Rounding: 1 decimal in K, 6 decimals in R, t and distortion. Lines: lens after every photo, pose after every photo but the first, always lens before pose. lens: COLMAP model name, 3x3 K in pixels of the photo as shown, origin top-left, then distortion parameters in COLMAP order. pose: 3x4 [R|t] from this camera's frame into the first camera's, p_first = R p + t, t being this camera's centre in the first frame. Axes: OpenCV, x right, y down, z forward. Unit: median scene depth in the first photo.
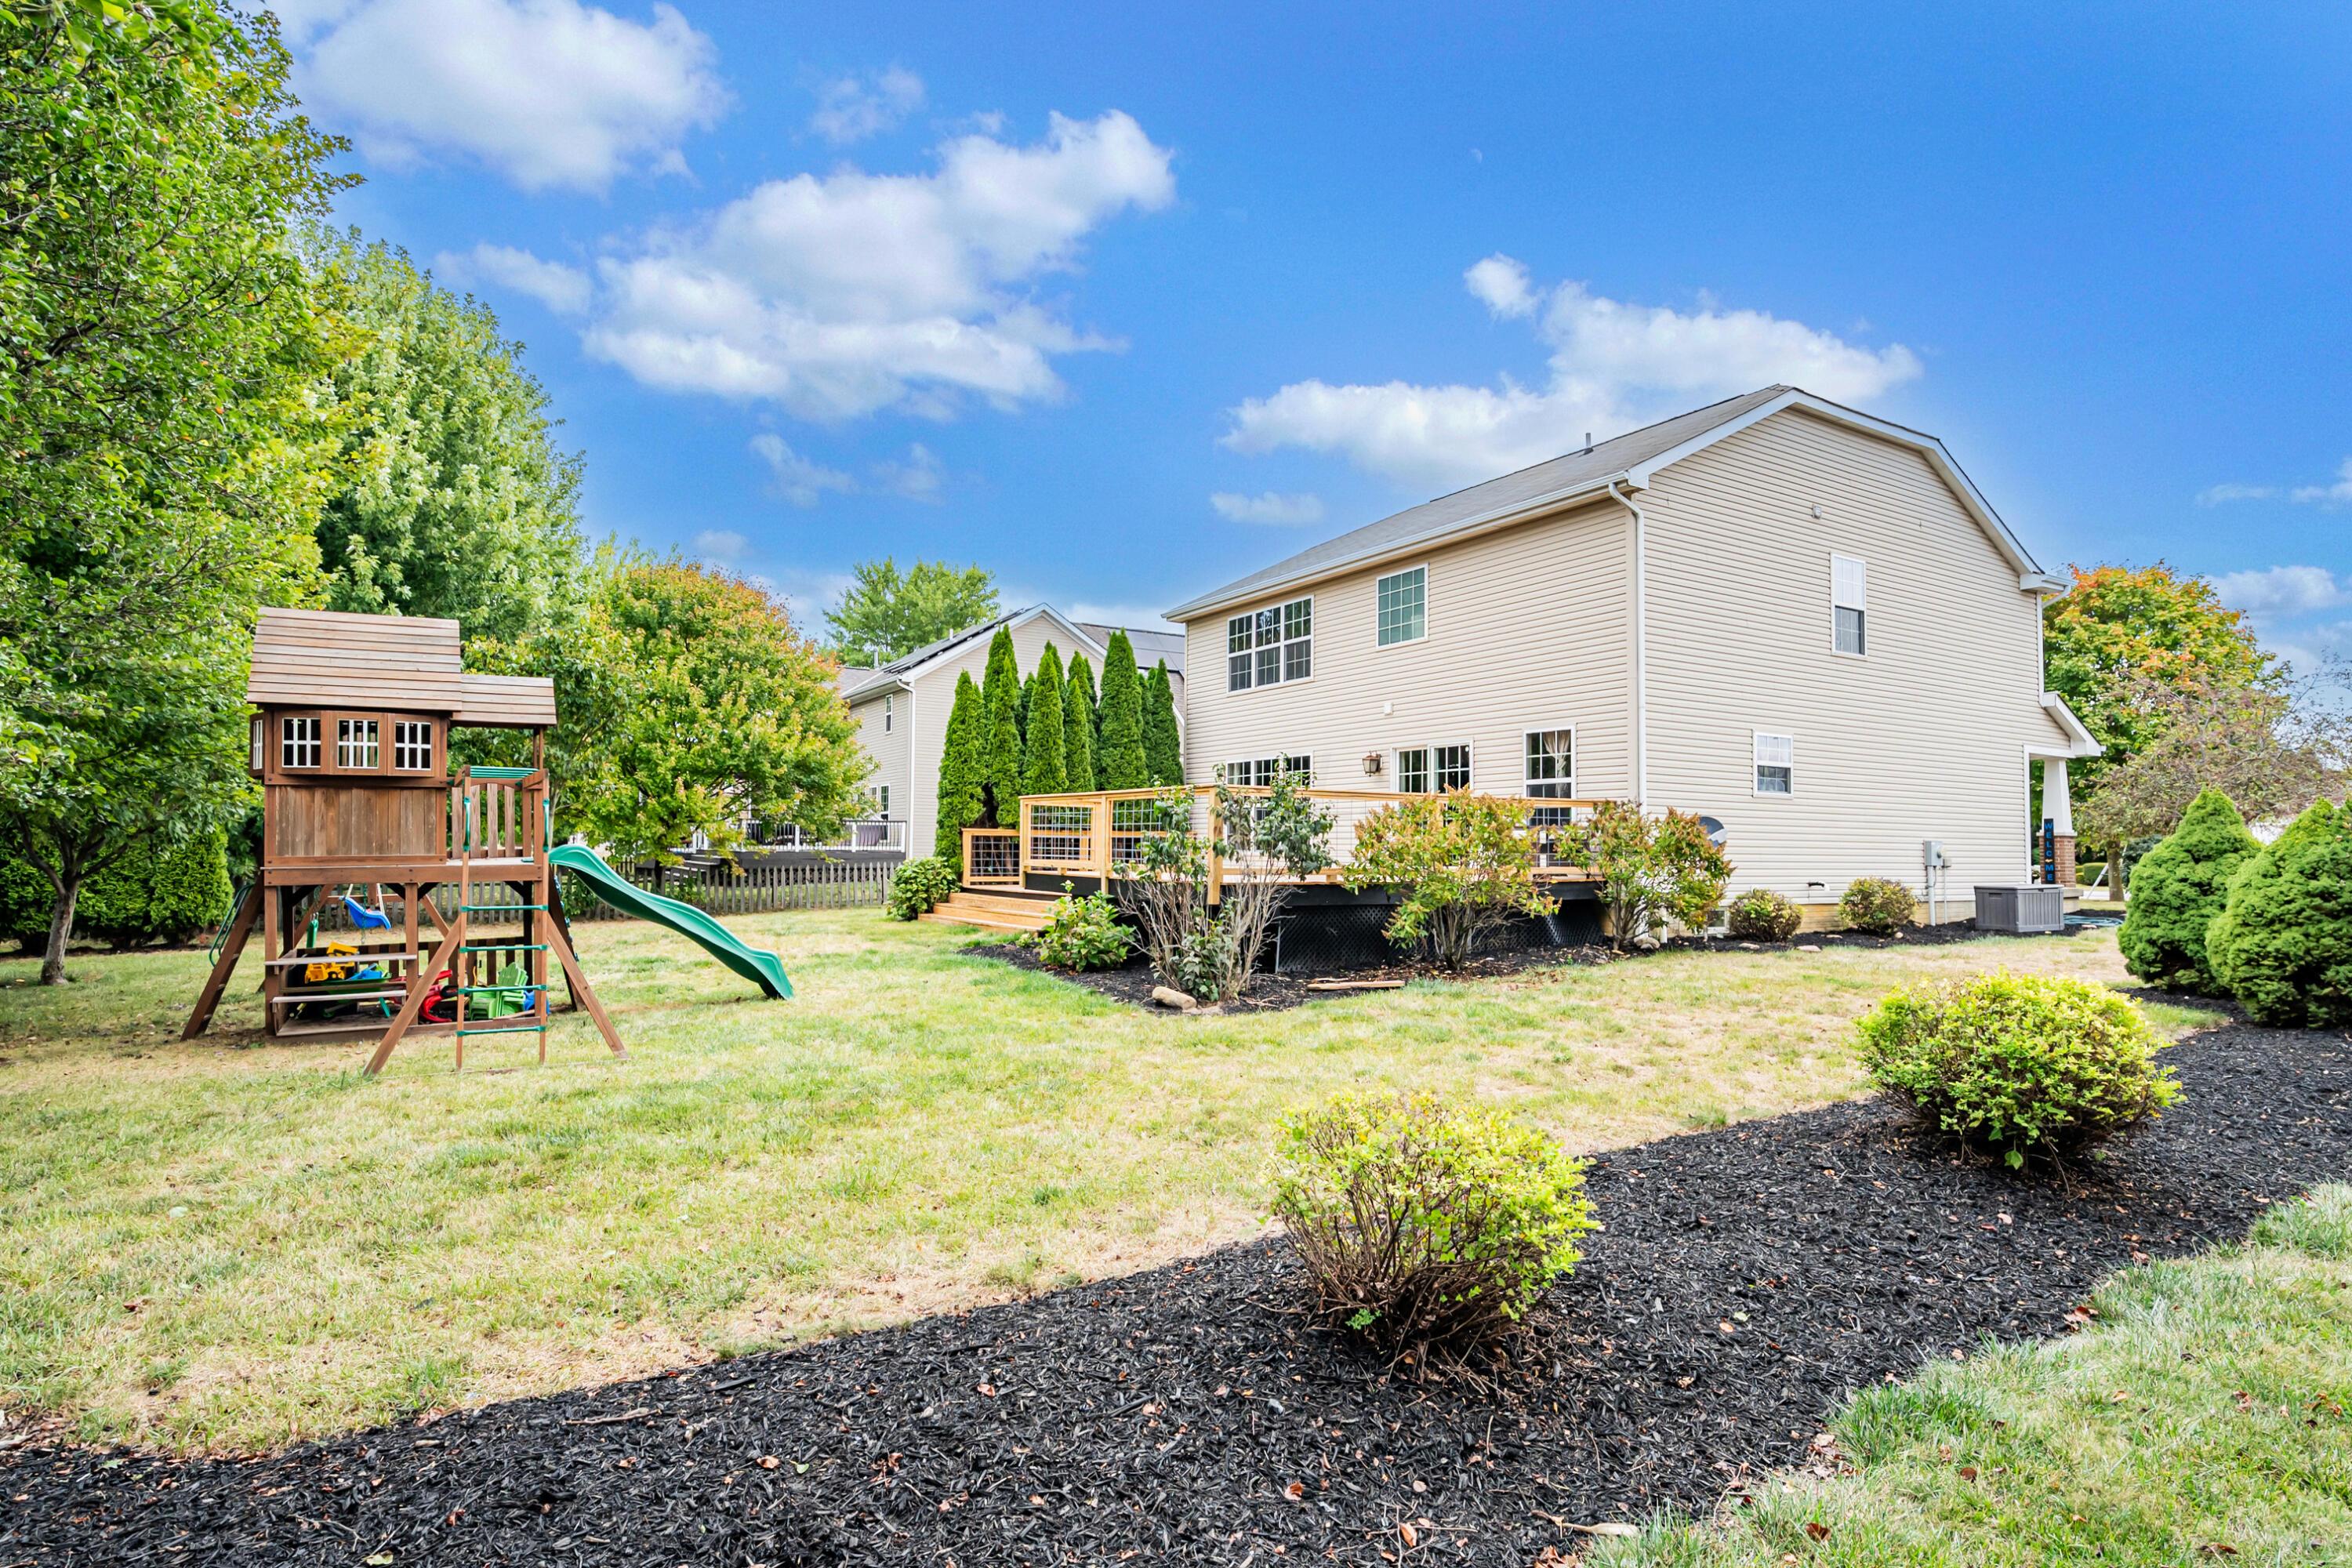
lens RADIAL K [[1241.6, 0, 1176.0], [0, 1241.6, 784.0], [0, 0, 1]] dist [-0.000701, -0.000259]
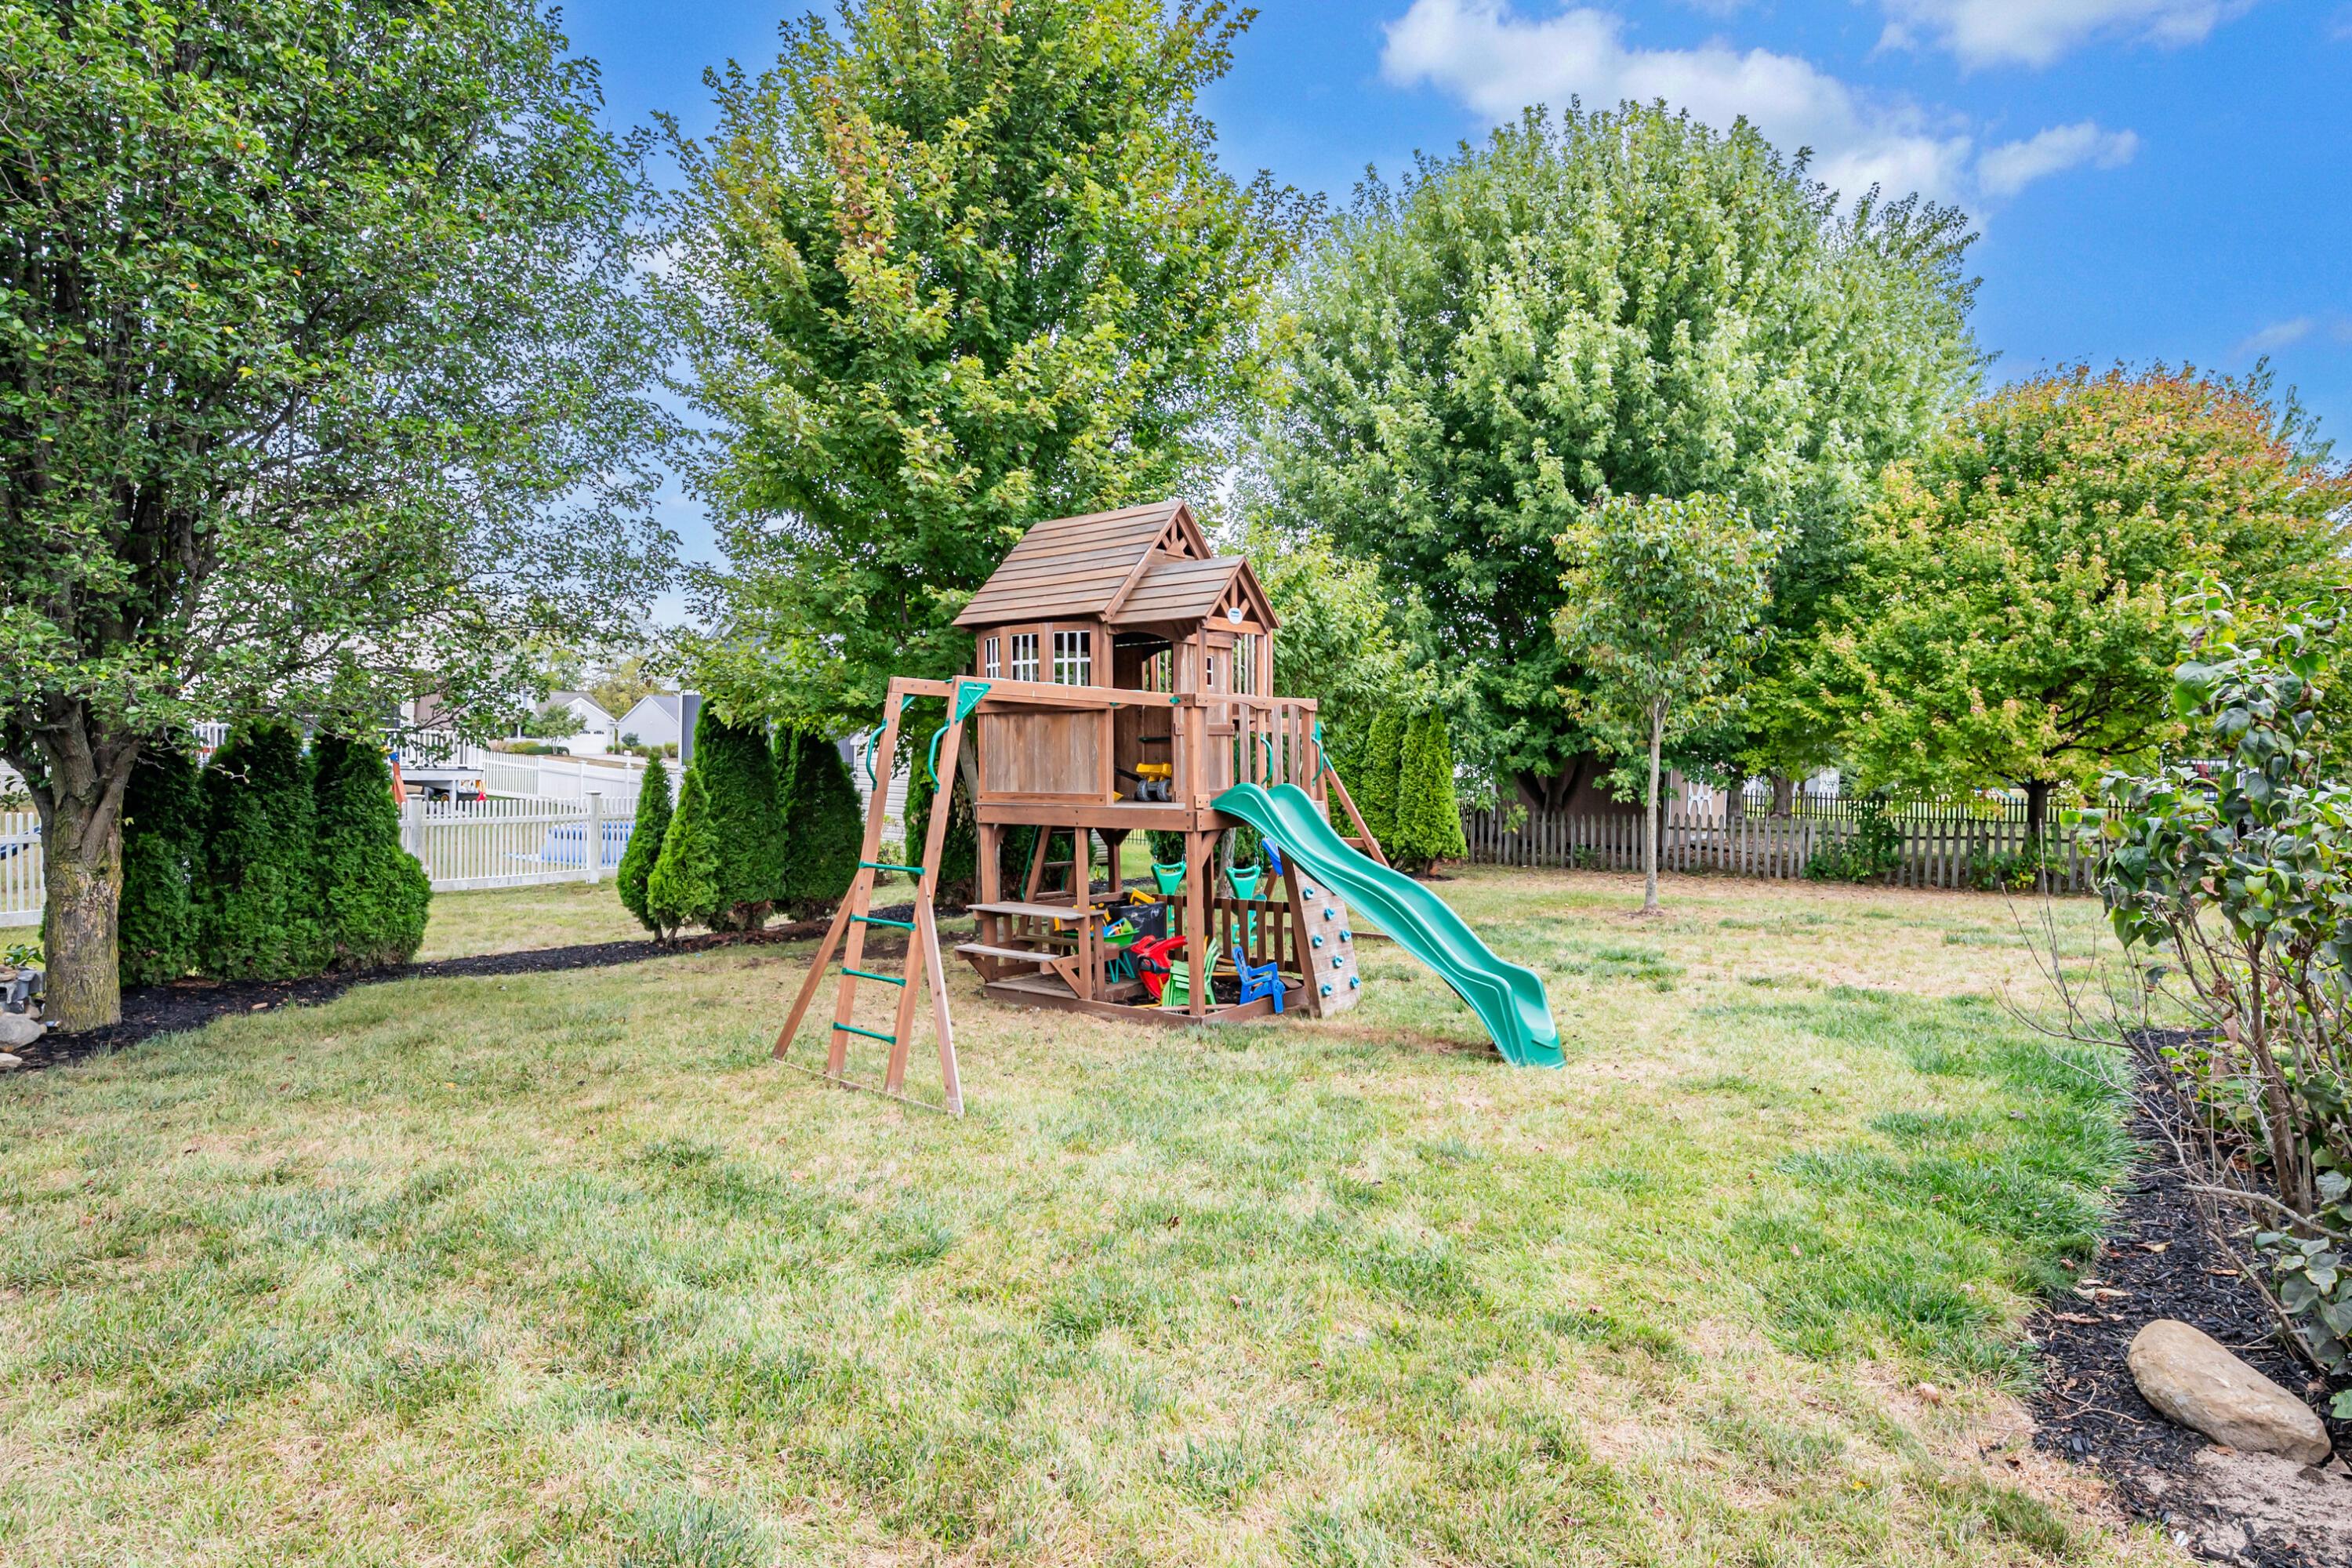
lens RADIAL K [[1241.6, 0, 1176.0], [0, 1241.6, 784.0], [0, 0, 1]] dist [-0.000701, -0.000259]
pose [[0.346891, 0.017139, -0.937749, 0.097082], [0.029384, 0.999144, 0.029131, 0.016041], [0.937445, -0.037661, 0.346090, 0.405130]]
